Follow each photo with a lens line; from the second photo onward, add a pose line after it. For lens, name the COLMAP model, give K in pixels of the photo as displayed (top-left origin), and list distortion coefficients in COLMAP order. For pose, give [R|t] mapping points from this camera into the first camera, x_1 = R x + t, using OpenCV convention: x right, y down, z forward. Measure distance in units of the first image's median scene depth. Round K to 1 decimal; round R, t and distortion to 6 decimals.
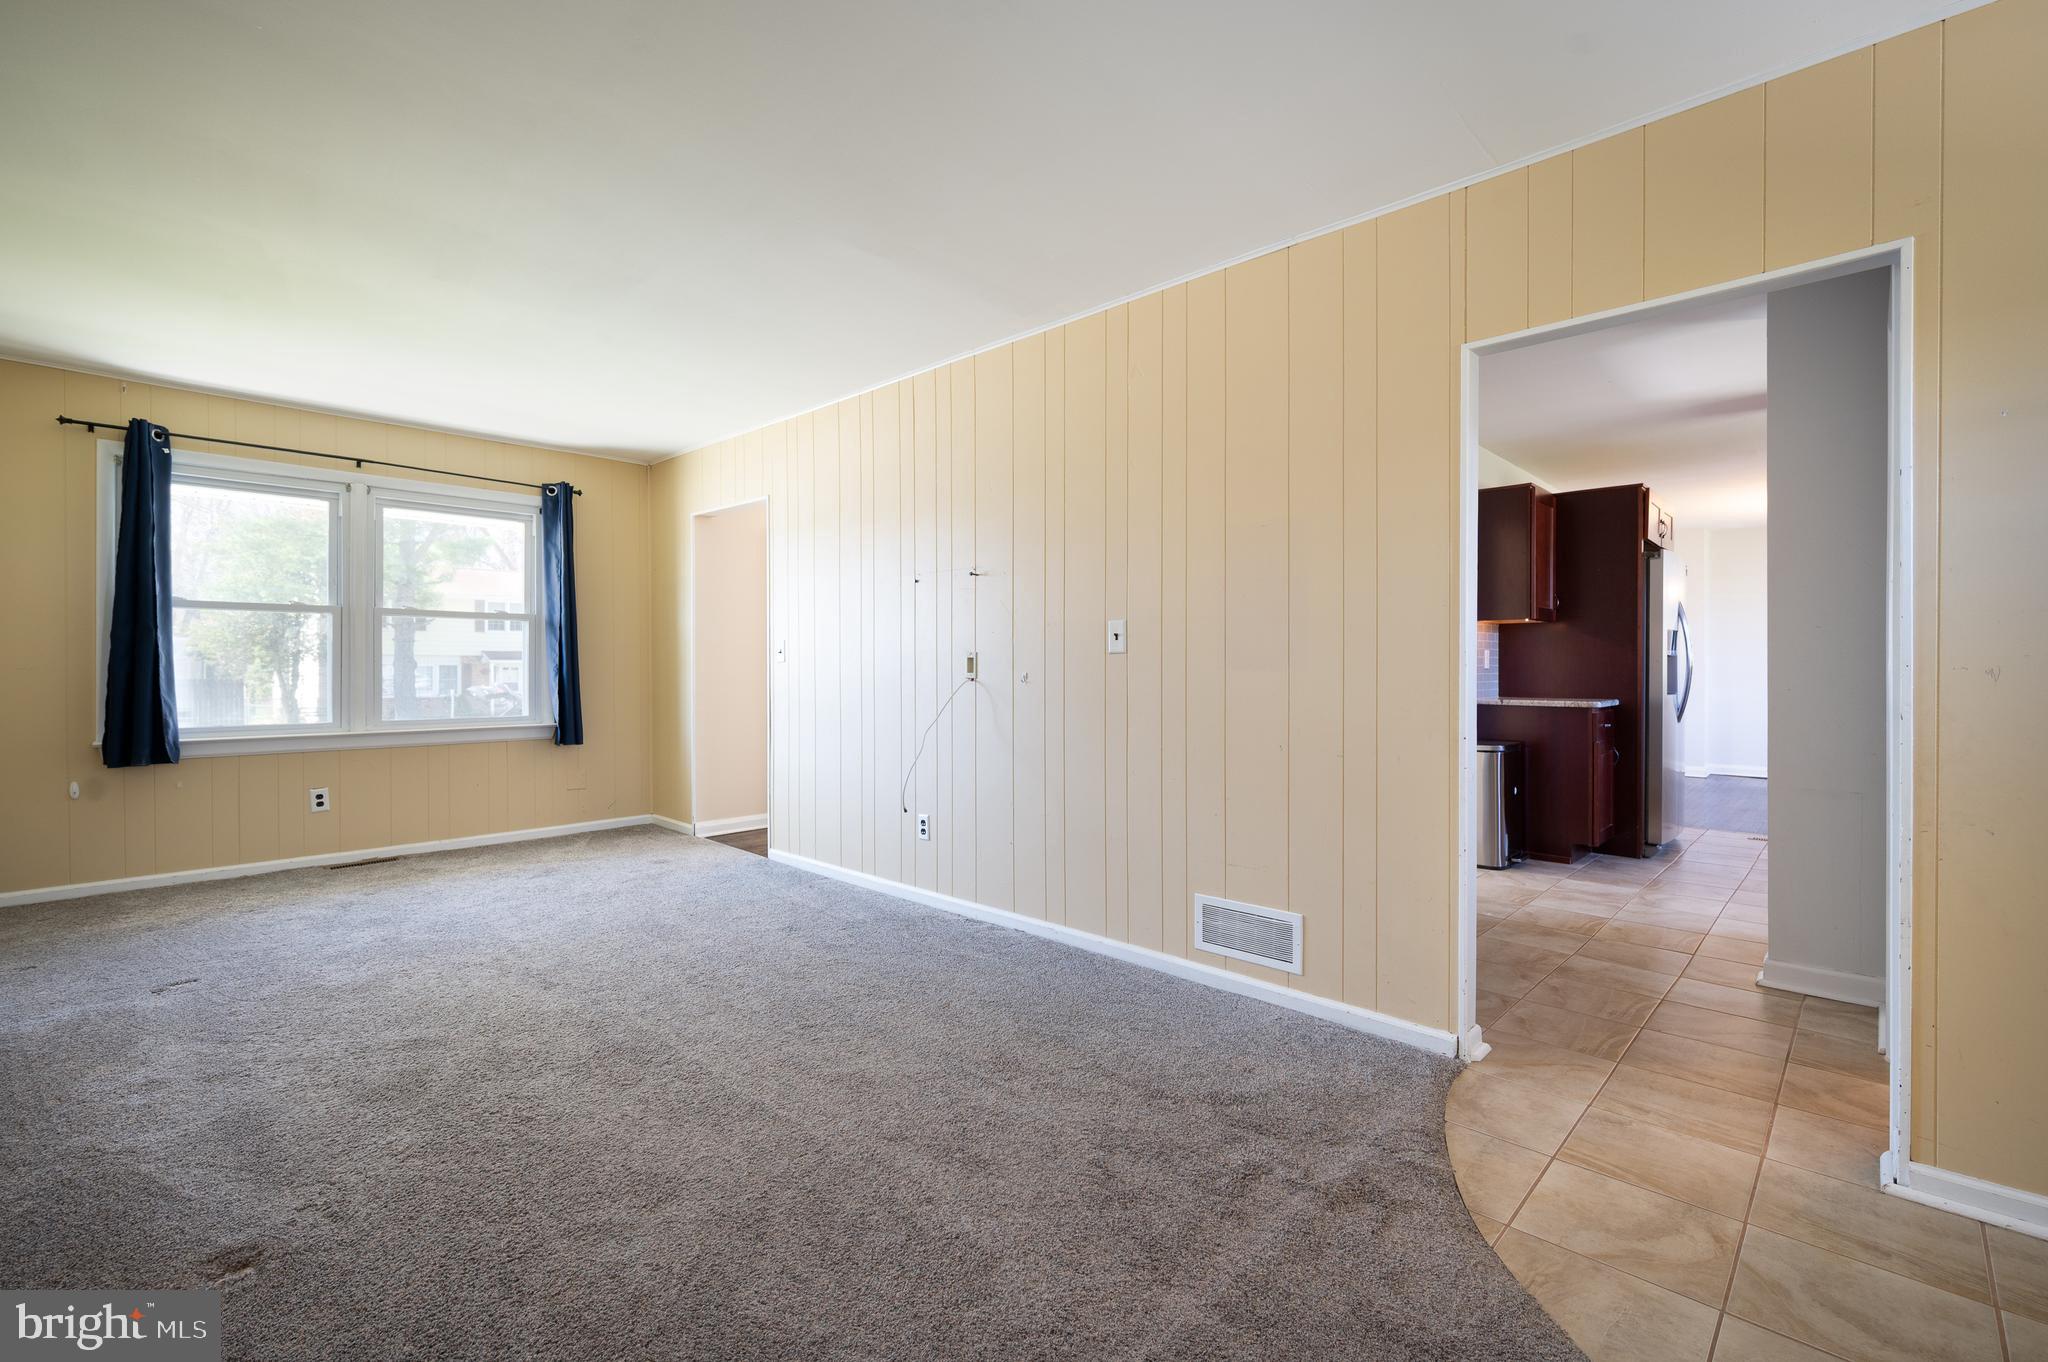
lens RADIAL K [[886.6, 0, 1031.9], [0, 886.6, 687.5], [0, 0, 1]] dist [-0.002011, -0.000255]
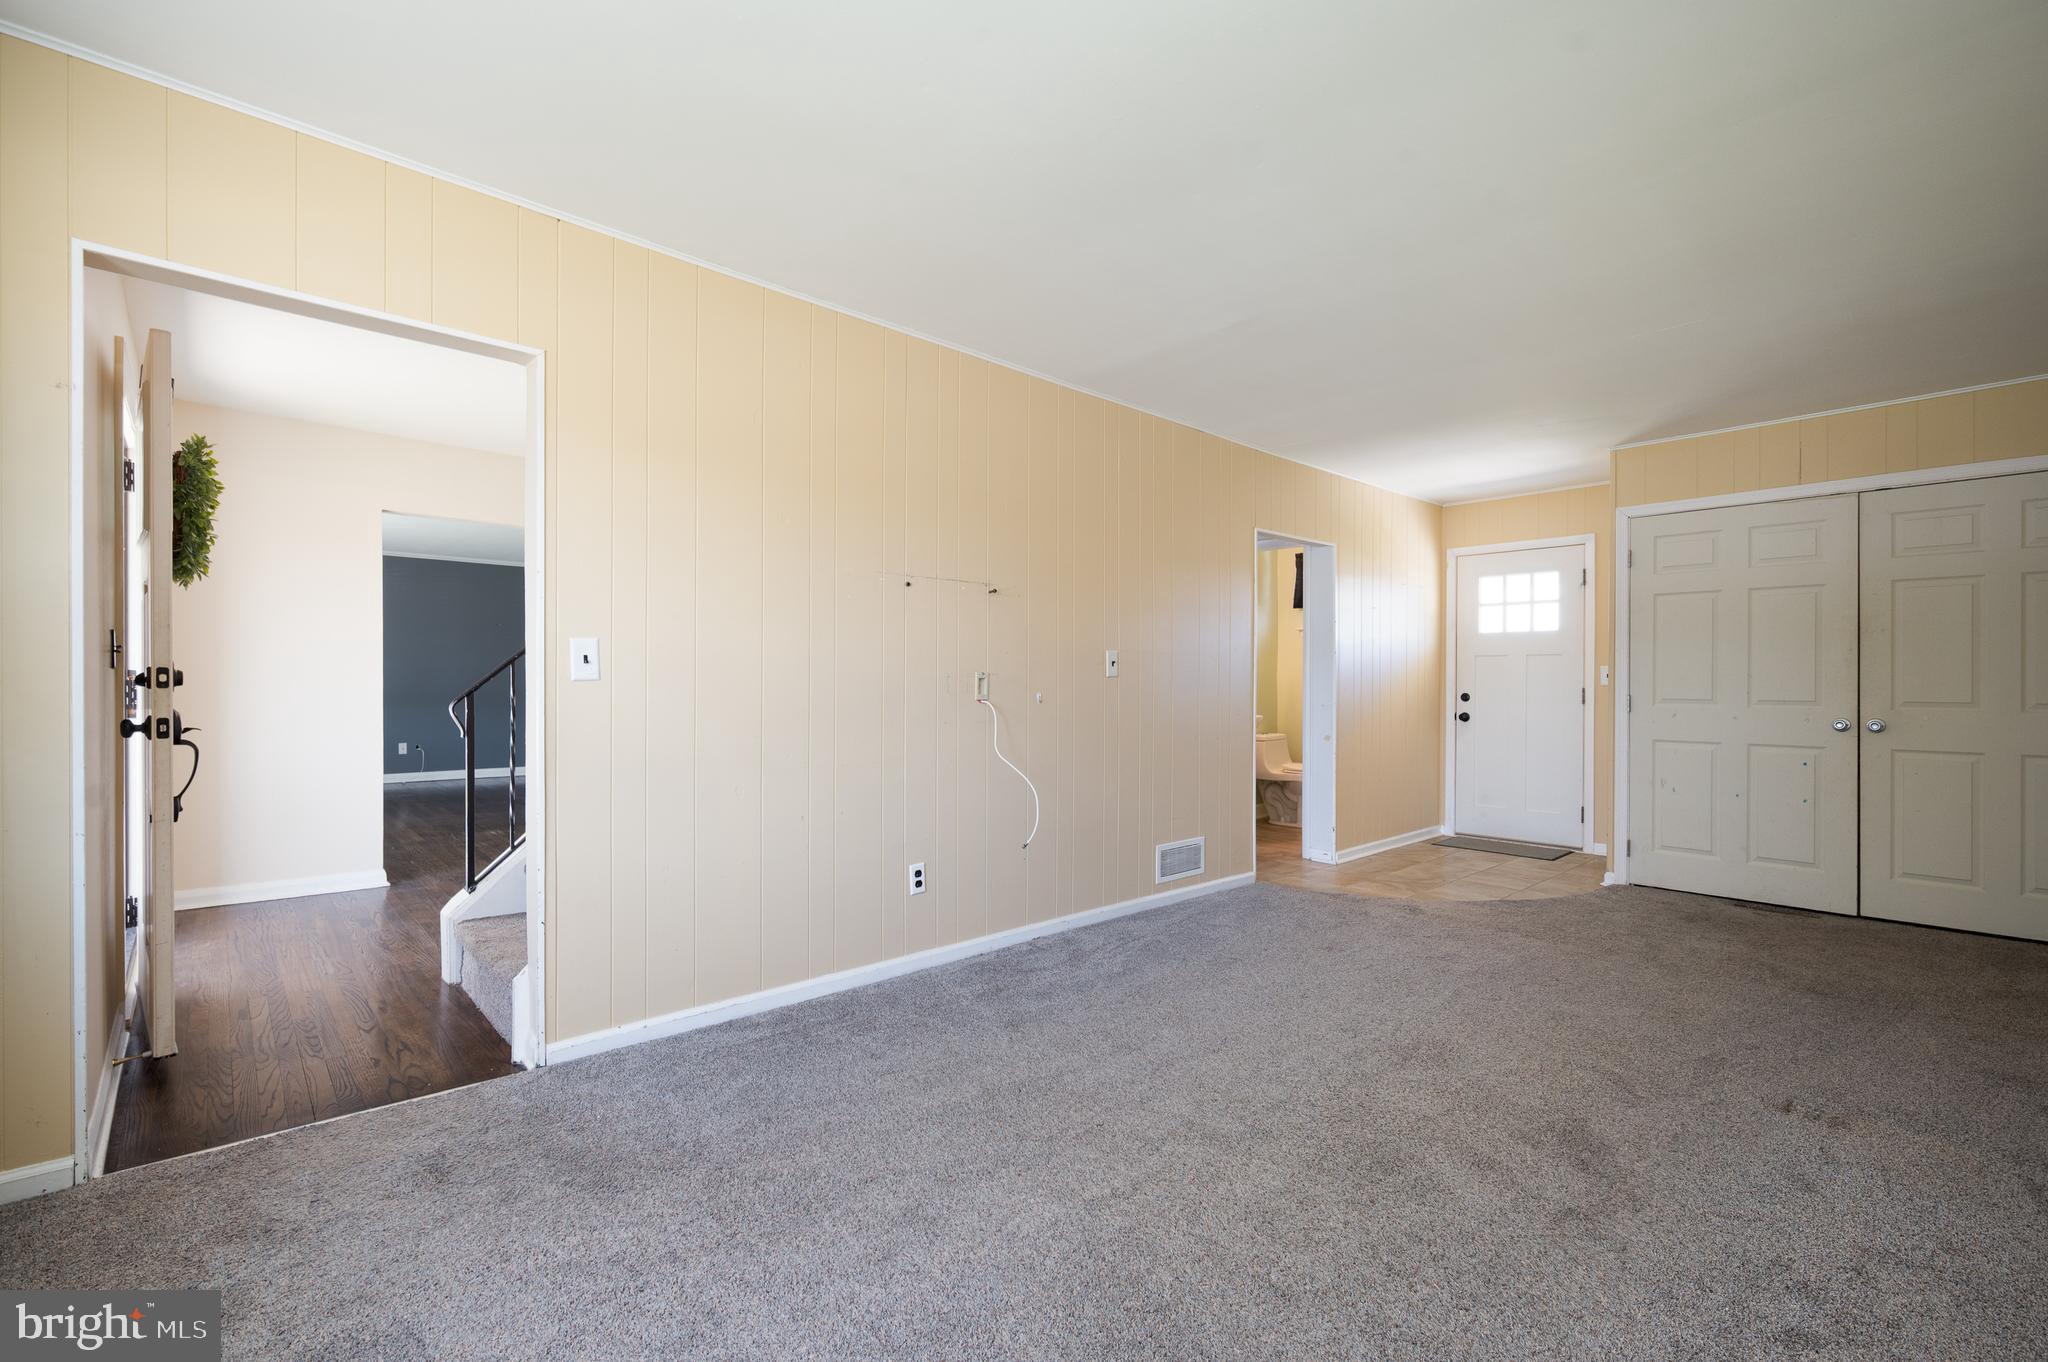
lens RADIAL K [[886.6, 0, 1031.9], [0, 886.6, 687.5], [0, 0, 1]] dist [-0.002011, -0.000255]
pose [[0.069649, -0.003085, 0.997567, -0.899283], [0.022183, 0.999753, 0.001543, -0.021143], [-0.997325, 0.022021, 0.069700, 0.785504]]
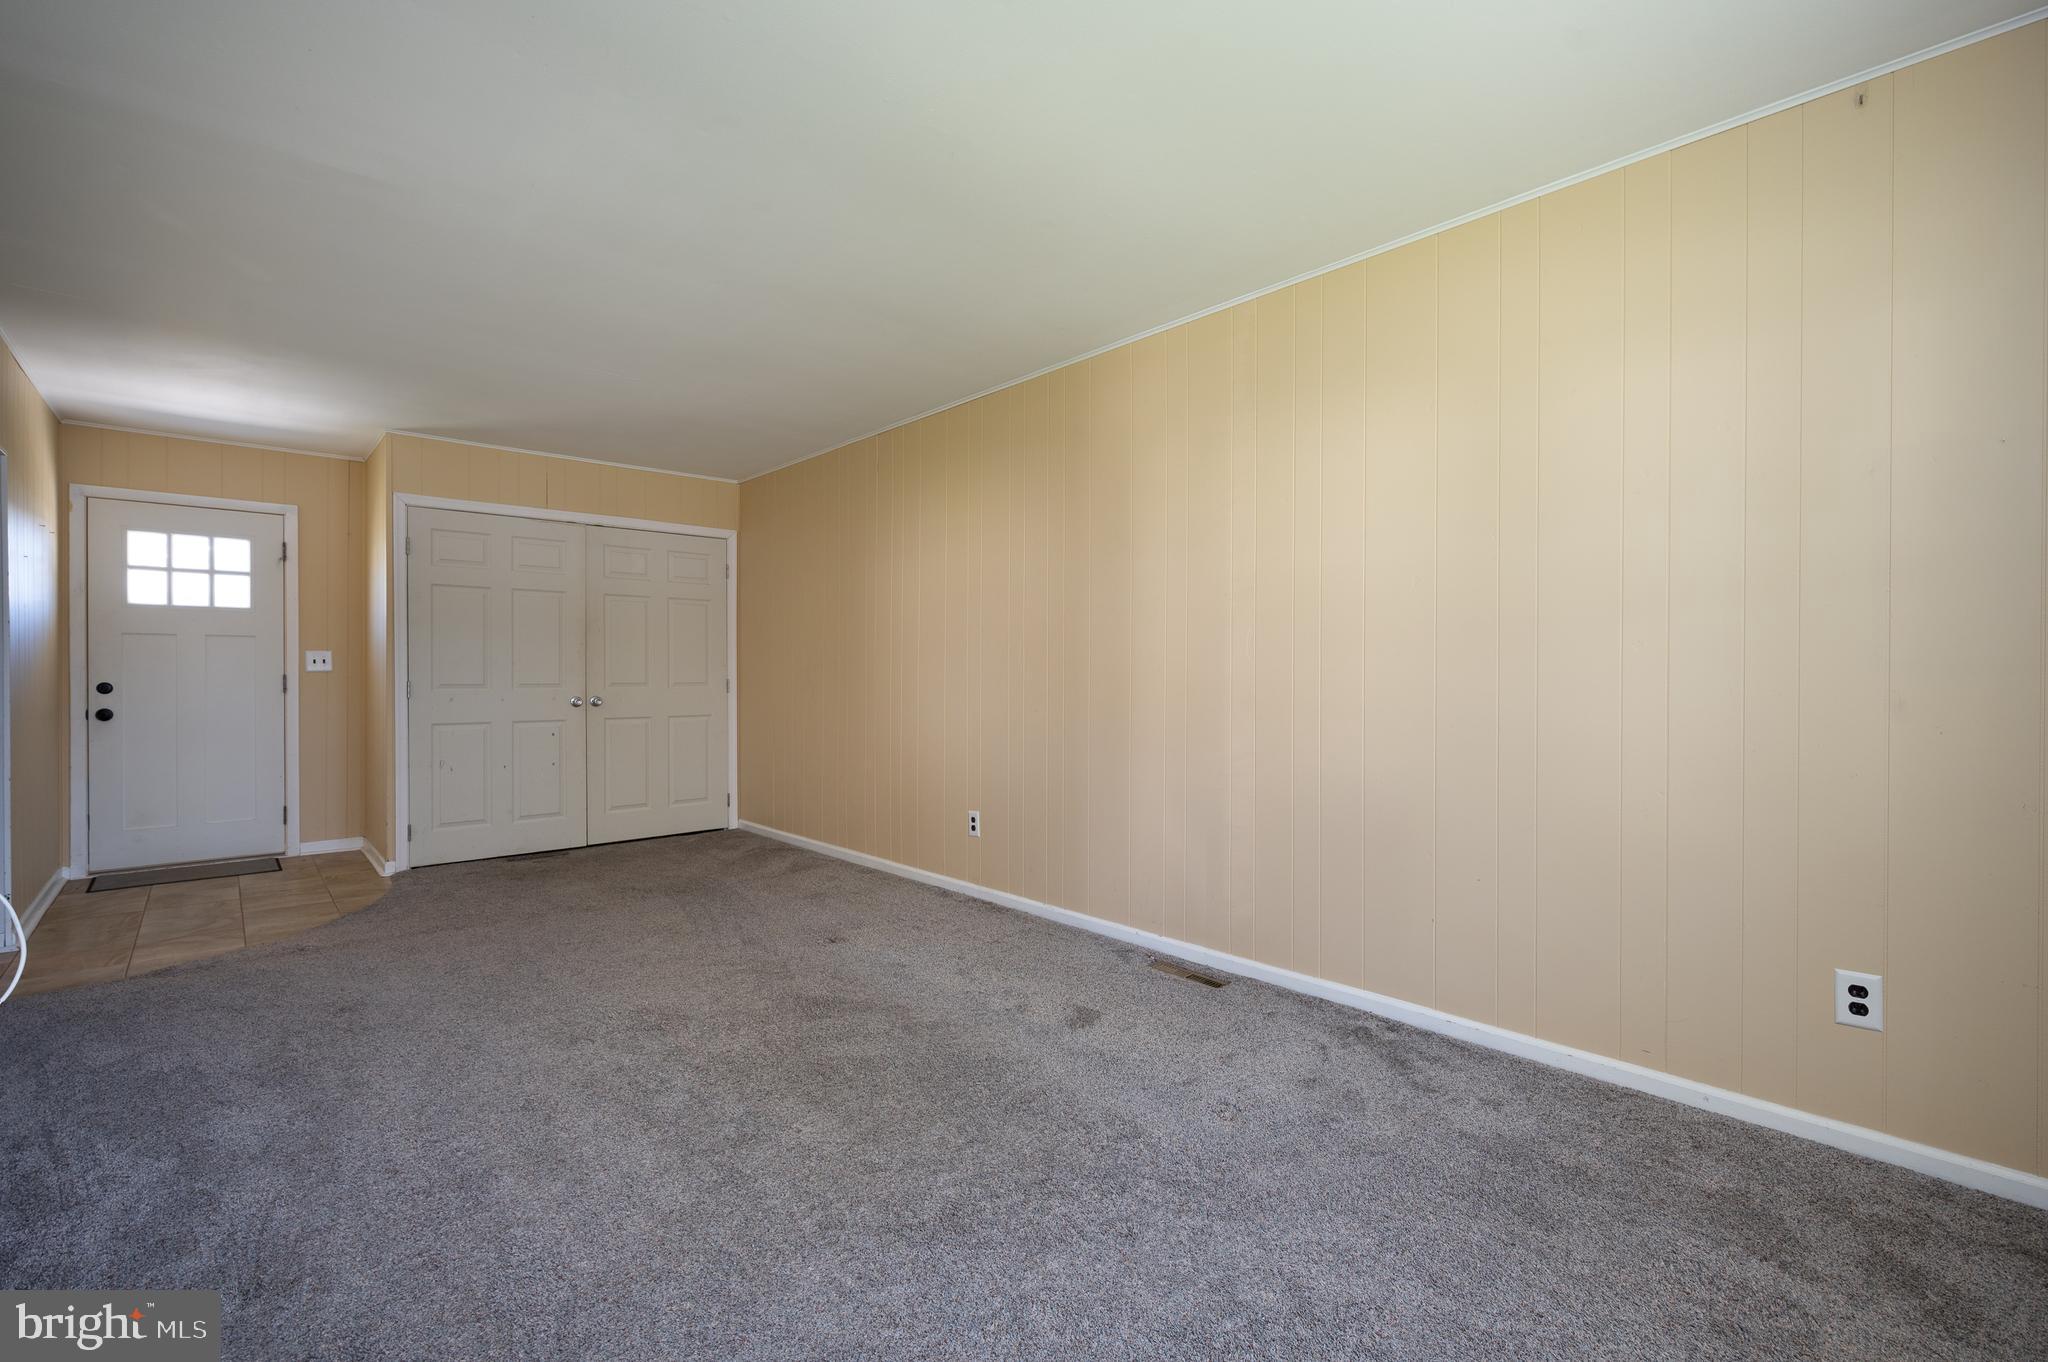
lens RADIAL K [[886.6, 0, 1031.9], [0, 886.6, 687.5], [0, 0, 1]] dist [-0.002011, -0.000255]
pose [[-0.995483, -0.000949, 0.094934, -0.606795], [0.003700, 0.998802, 0.048785, -0.038069], [-0.094866, 0.048916, -0.994287, 1.180899]]
